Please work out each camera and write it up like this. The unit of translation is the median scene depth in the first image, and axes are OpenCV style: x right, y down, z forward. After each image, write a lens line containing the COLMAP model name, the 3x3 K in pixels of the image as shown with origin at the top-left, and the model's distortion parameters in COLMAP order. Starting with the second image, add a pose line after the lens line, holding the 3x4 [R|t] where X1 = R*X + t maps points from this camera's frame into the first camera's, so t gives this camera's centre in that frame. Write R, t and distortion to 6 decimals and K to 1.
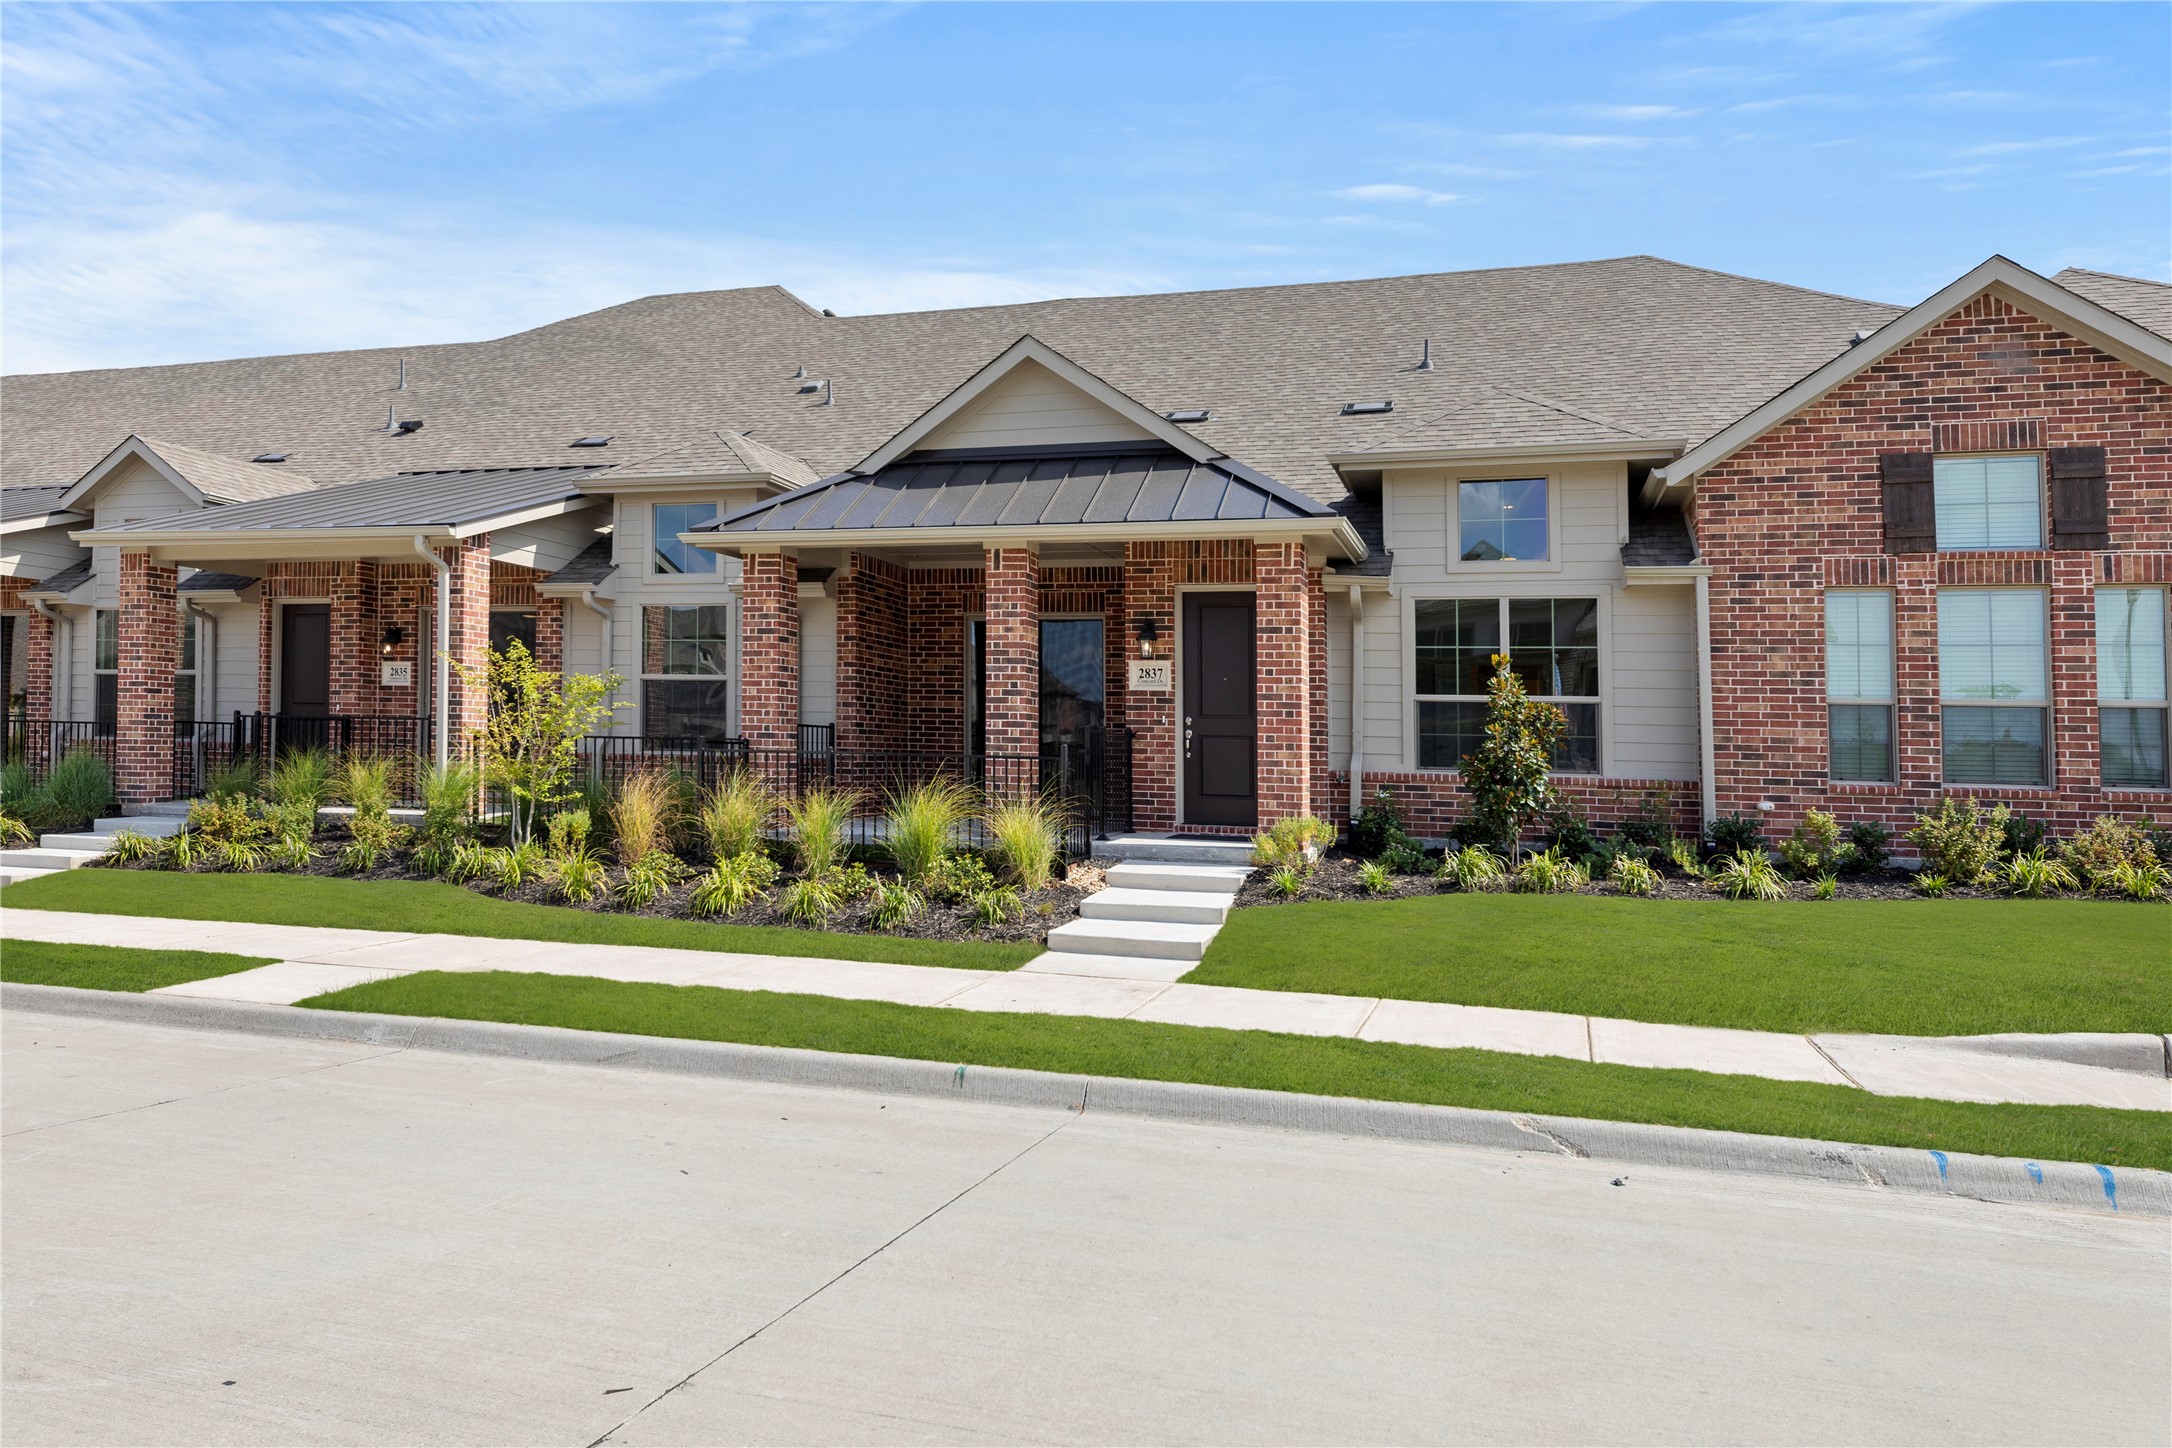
lens RADIAL K [[1411.3, 0, 1084.9], [0, 1411.3, 723.6], [0, 0, 1]] dist [0.000888, 0.001428]
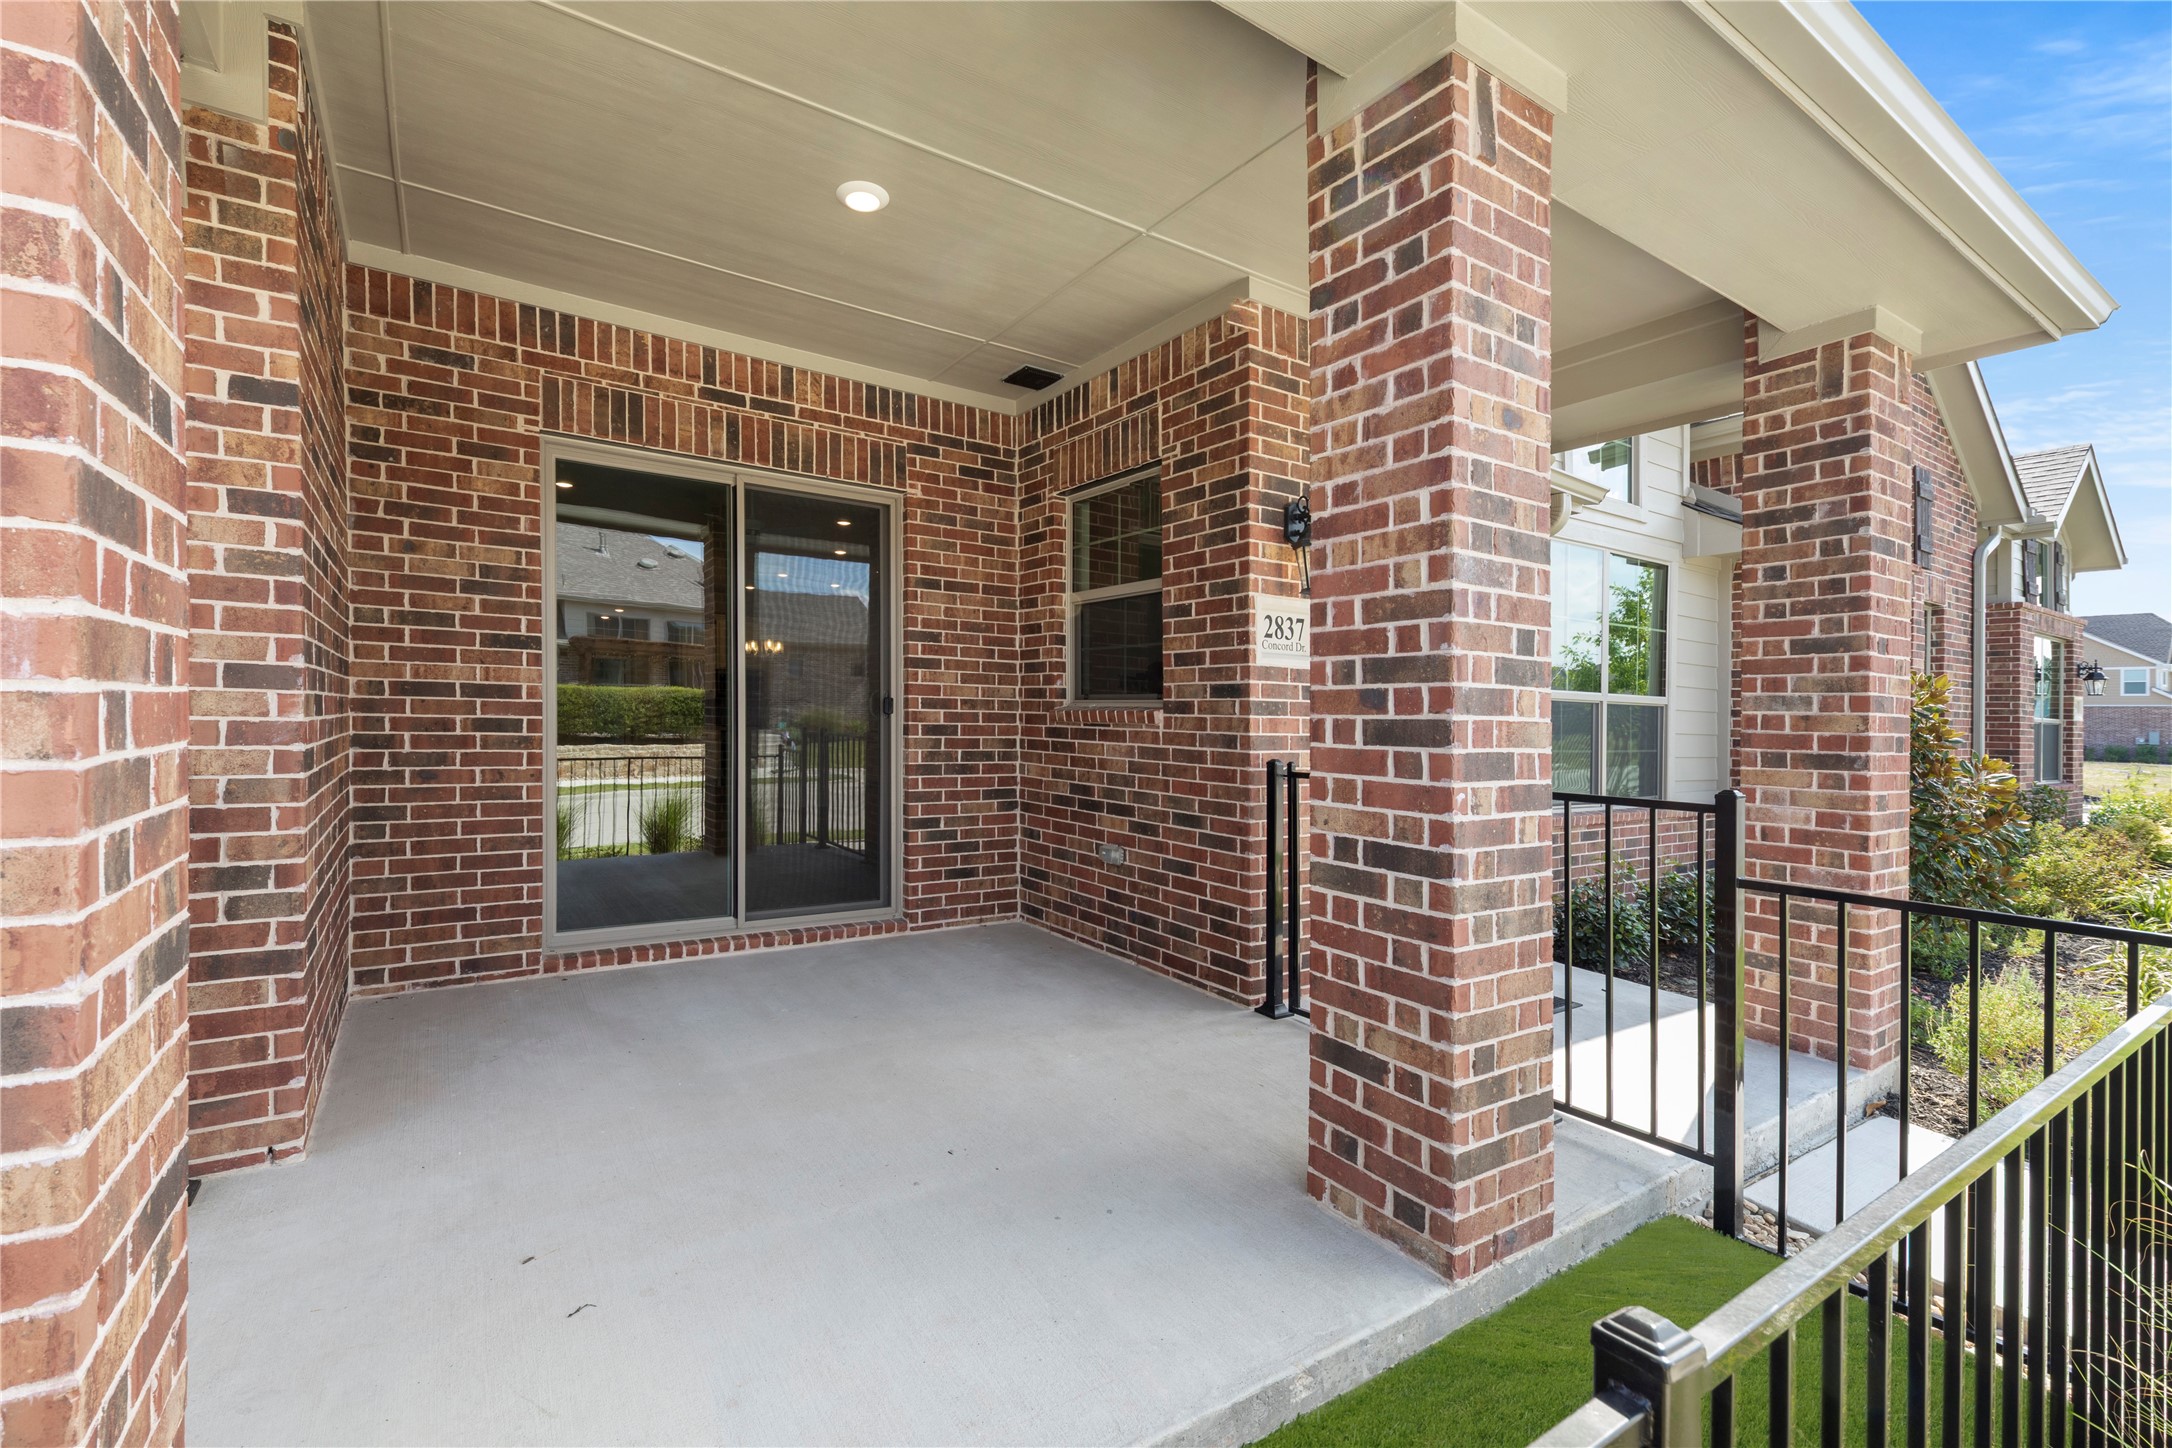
lens RADIAL K [[935.8, 0, 1084.4], [0, 935.8, 716.2], [0, 0, 1]] dist [0.004015, 0.000126]
pose [[0.669015, -0.006965, 0.743216, -0.215746], [-0.021849, 0.999340, 0.029033, -0.016365], [-0.742928, -0.035662, 0.668421, 0.893746]]
